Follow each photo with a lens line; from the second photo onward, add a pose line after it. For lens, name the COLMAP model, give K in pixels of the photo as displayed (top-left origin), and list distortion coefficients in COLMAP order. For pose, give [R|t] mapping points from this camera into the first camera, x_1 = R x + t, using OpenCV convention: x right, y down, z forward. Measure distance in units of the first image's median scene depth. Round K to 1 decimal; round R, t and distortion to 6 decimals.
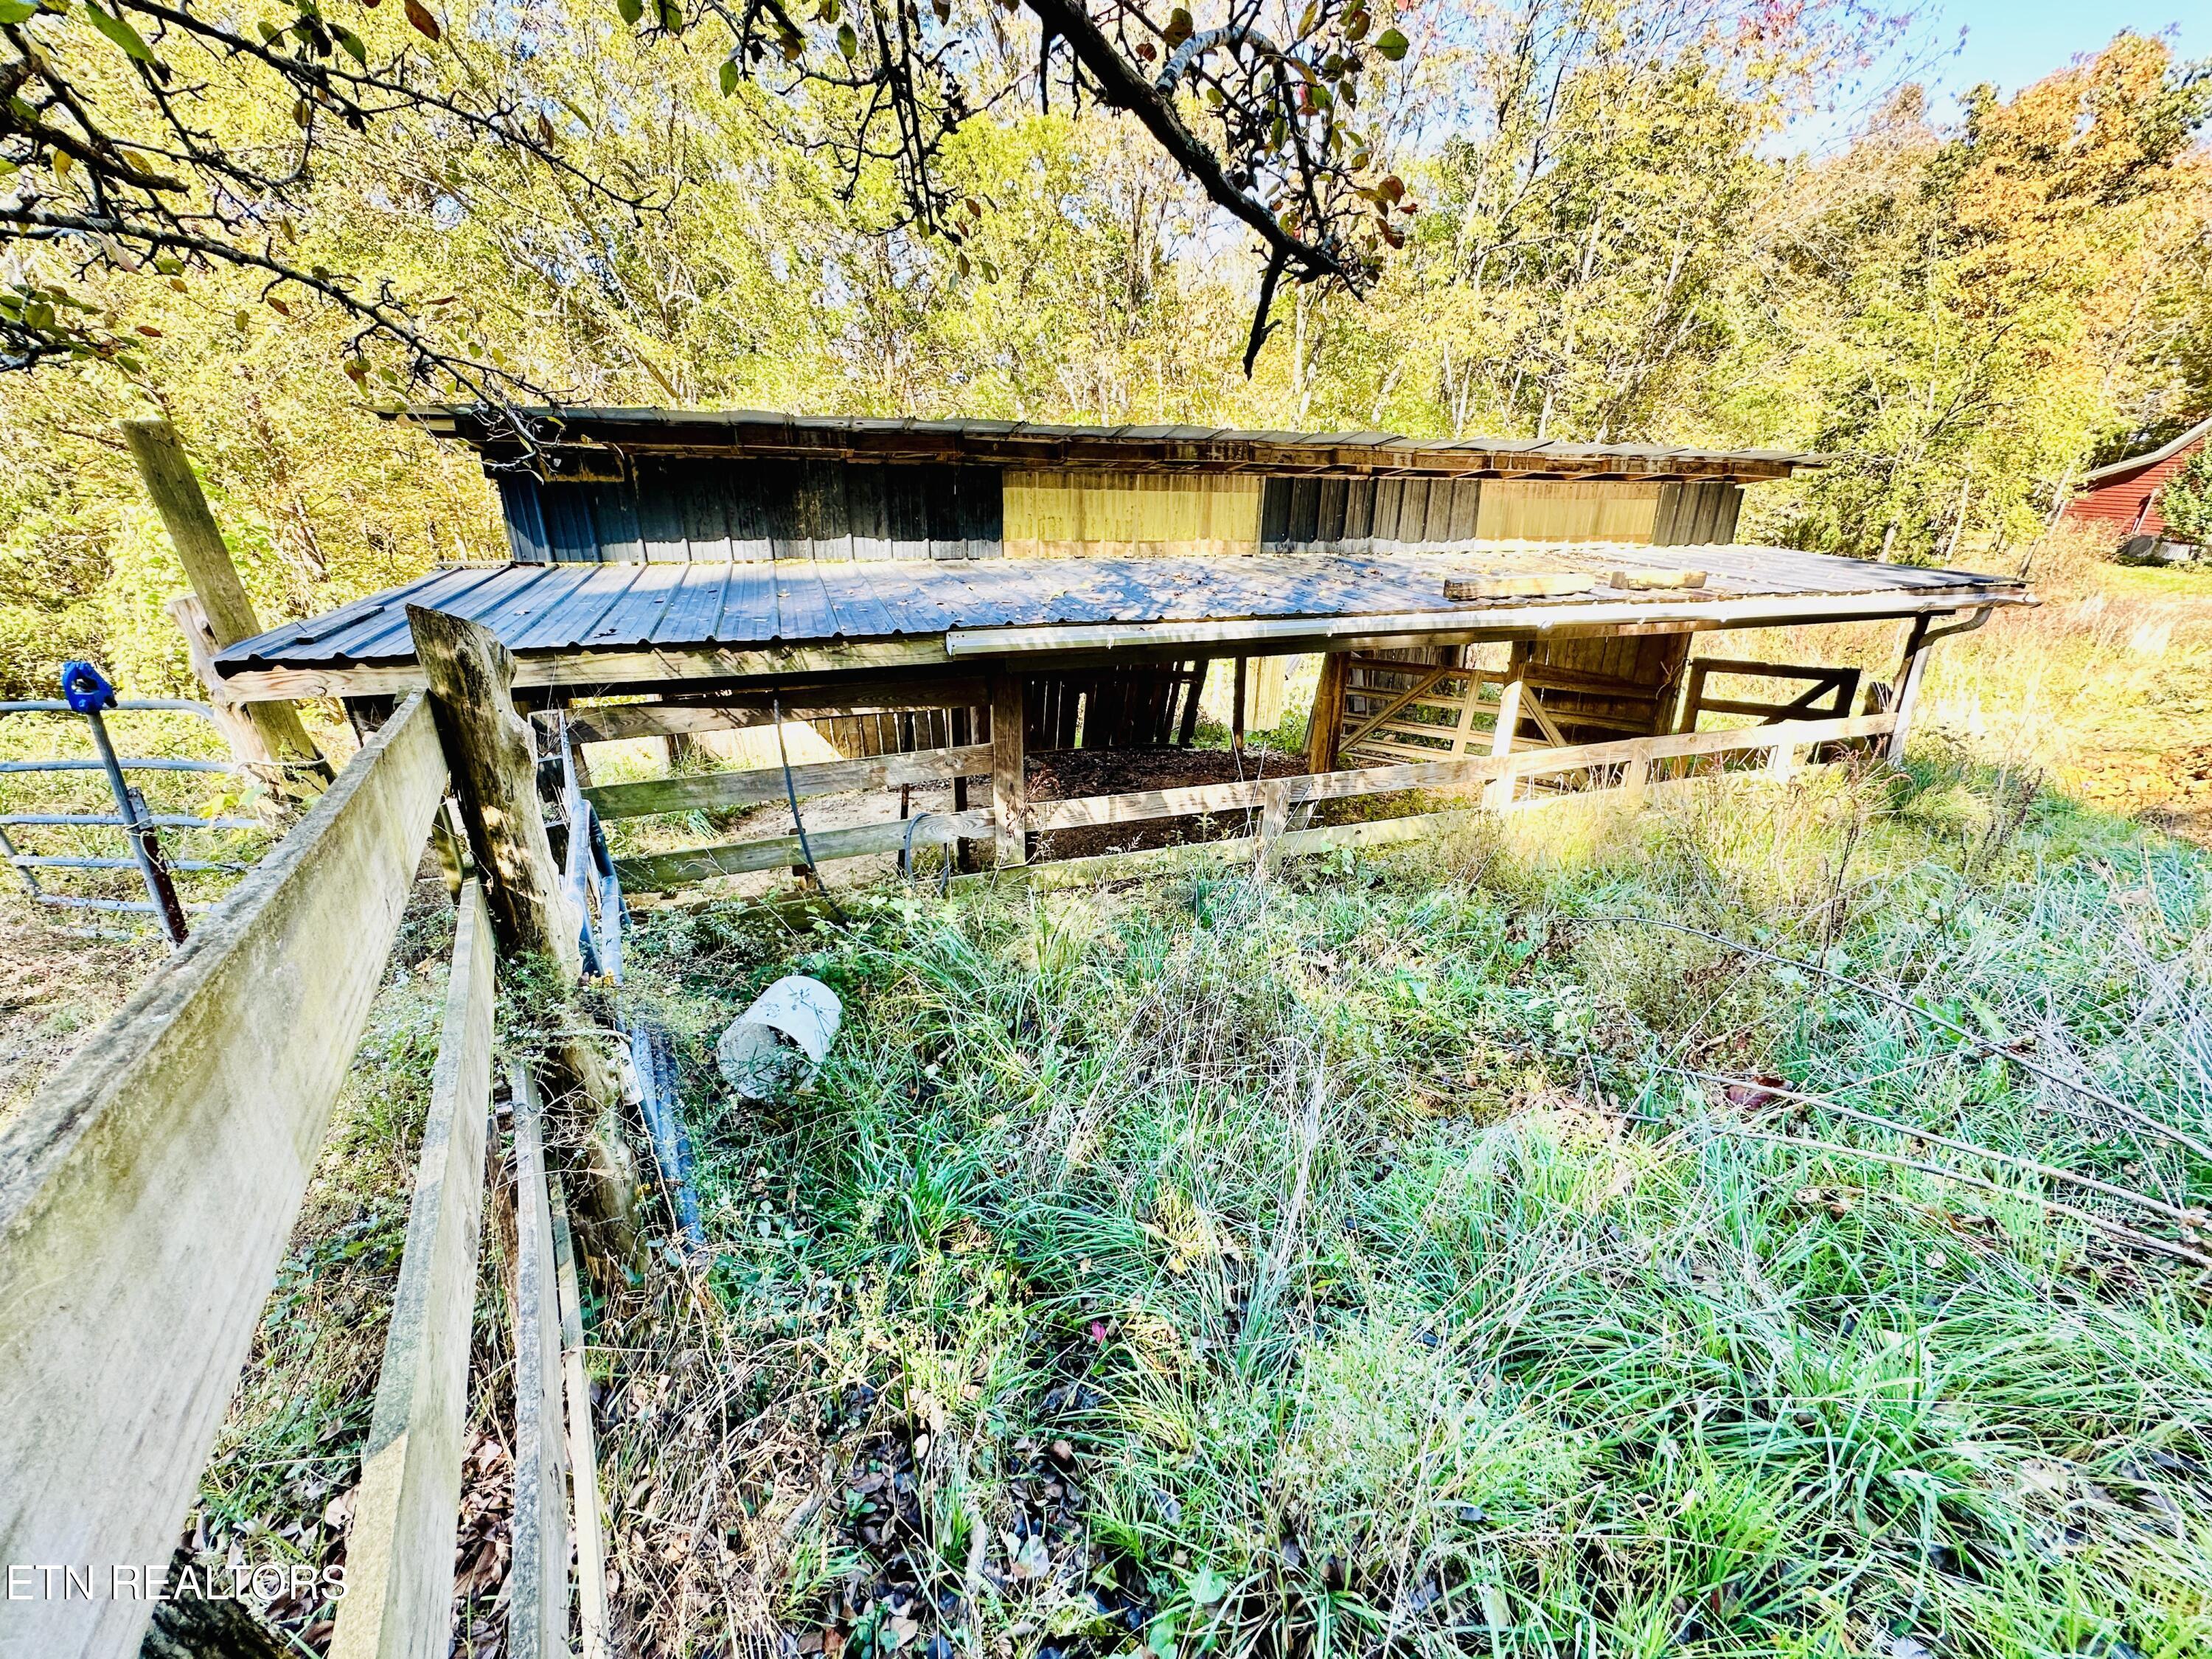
lens RADIAL K [[875.9, 0, 1106.0], [0, 875.9, 829.5], [0, 0, 1]] dist [-0.002344, -0.000131]
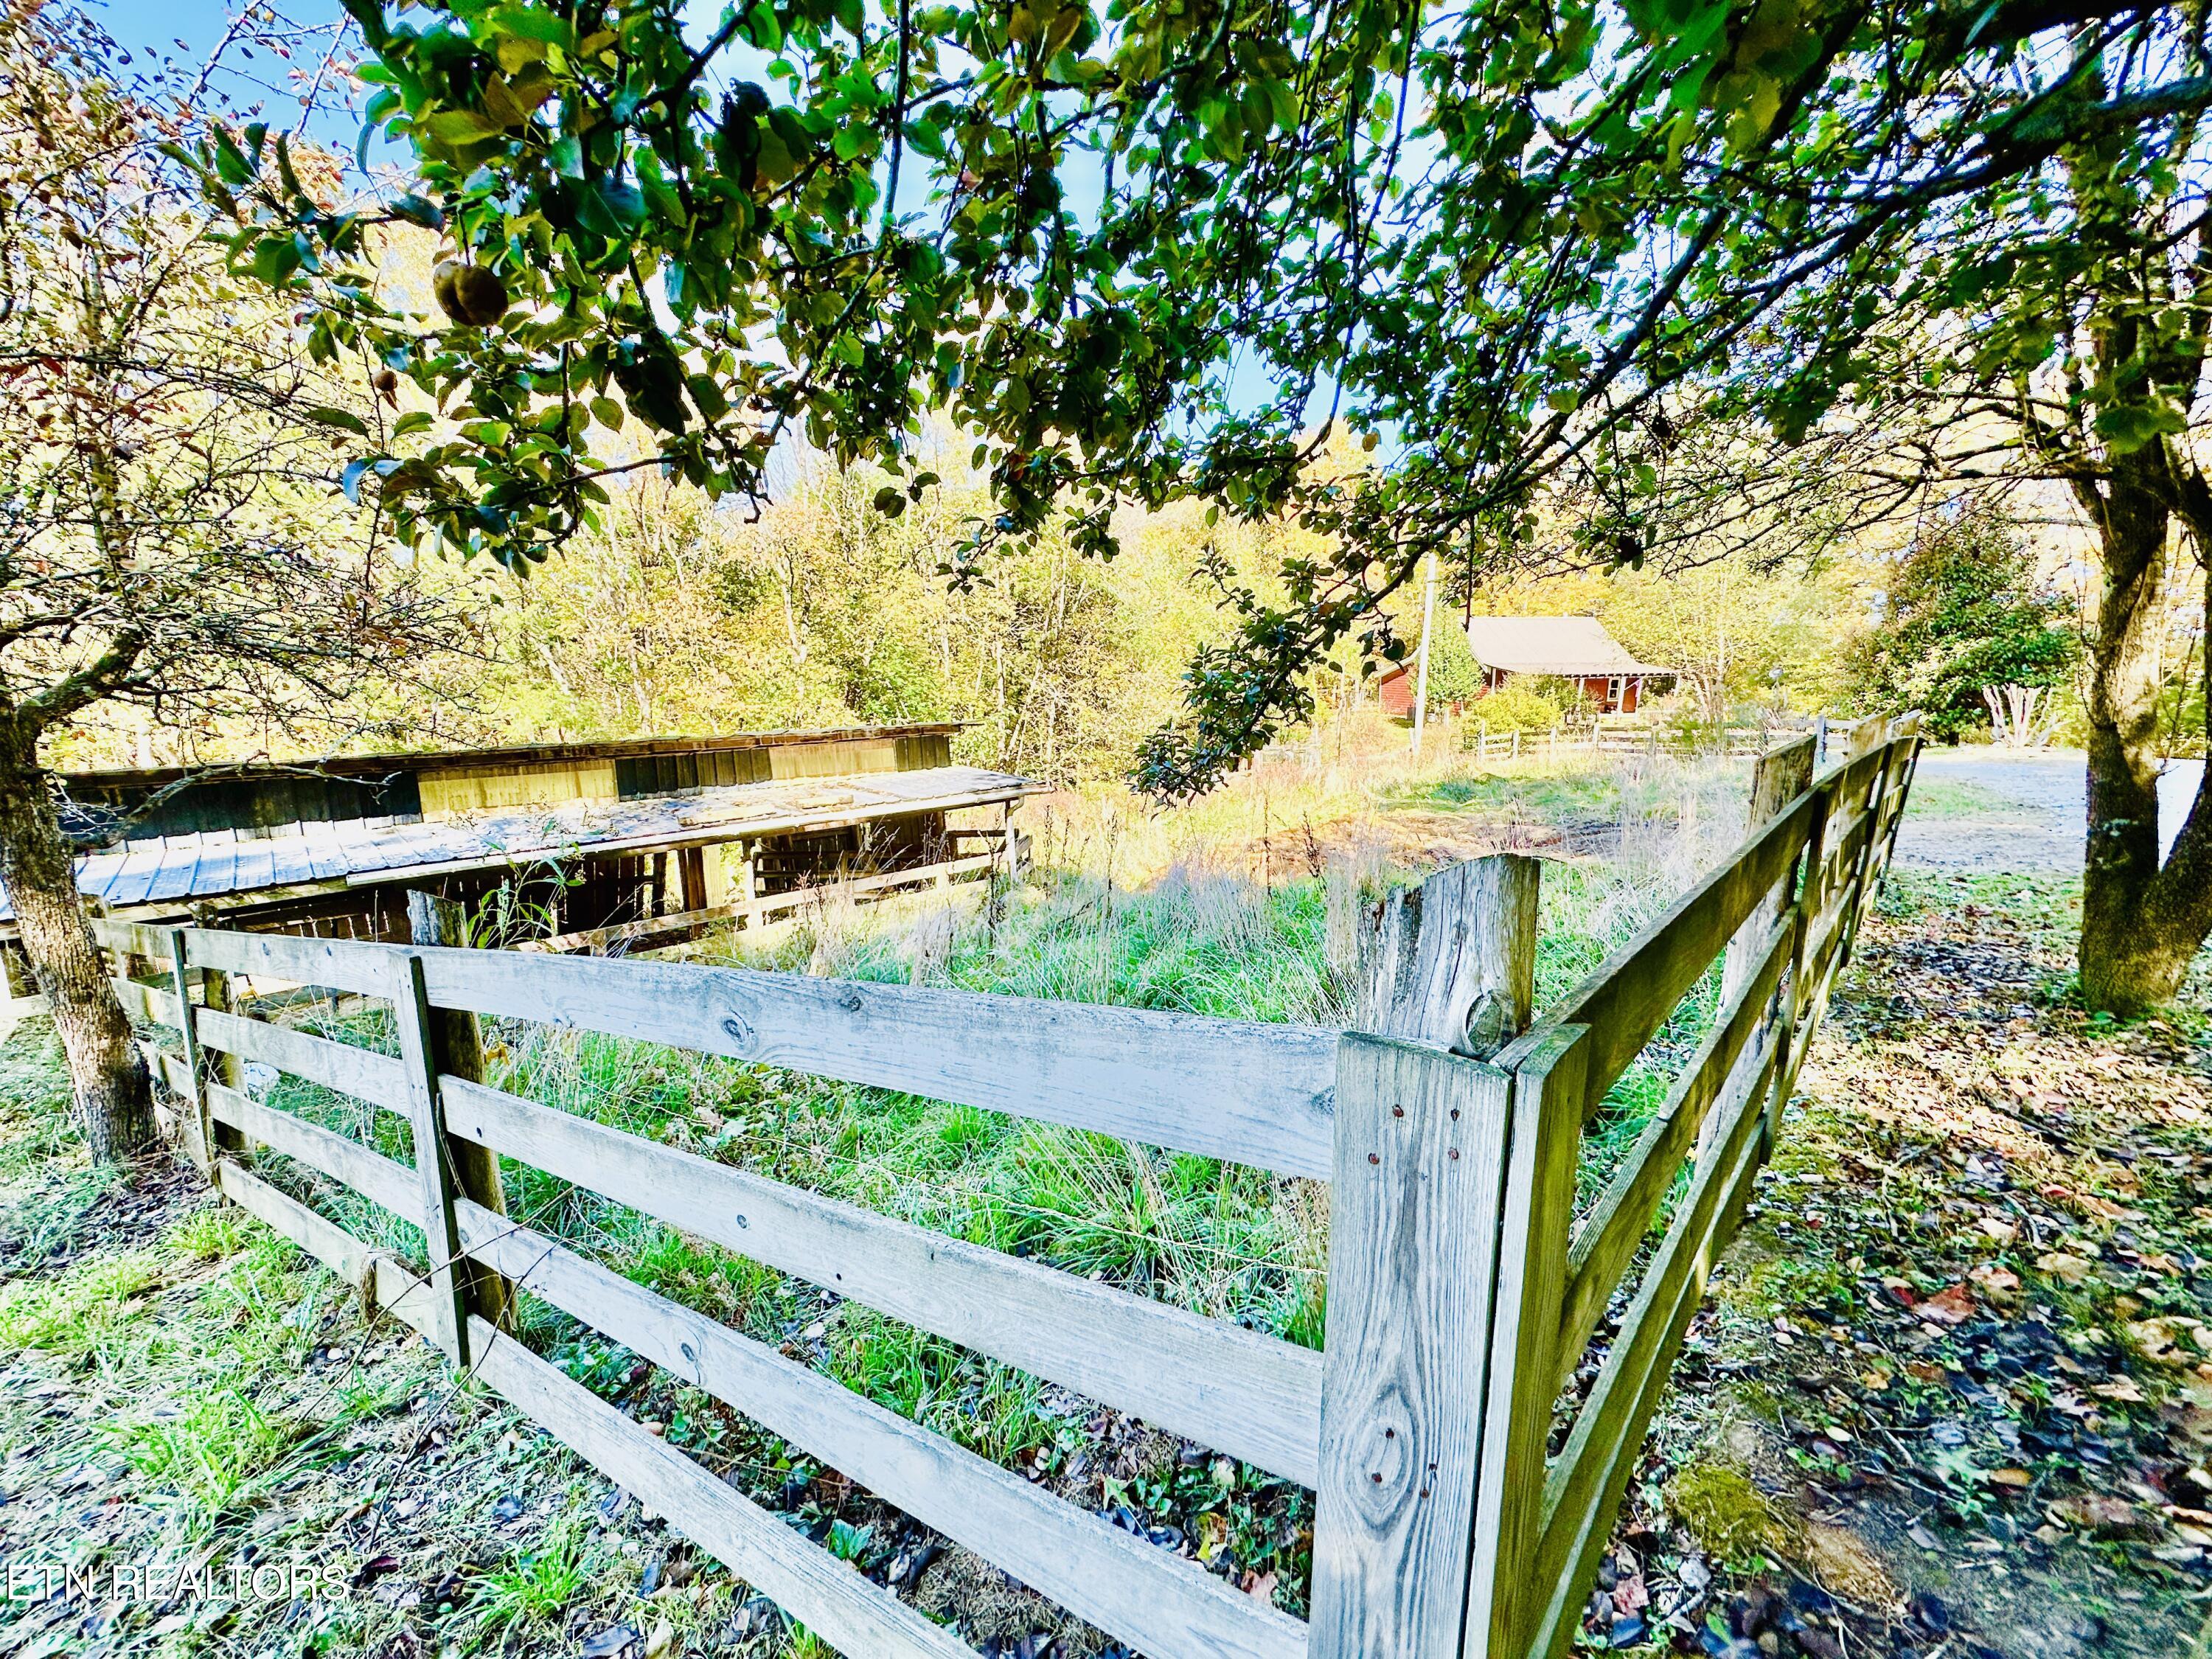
lens RADIAL K [[875.9, 0, 1106.0], [0, 875.9, 829.5], [0, 0, 1]] dist [-0.002344, -0.000131]
pose [[0.914384, -0.106710, 0.390531, 0.618263], [0.186510, 0.967207, -0.172409, 0.328800], [-0.359327, 0.230486, 0.904301, -1.400152]]
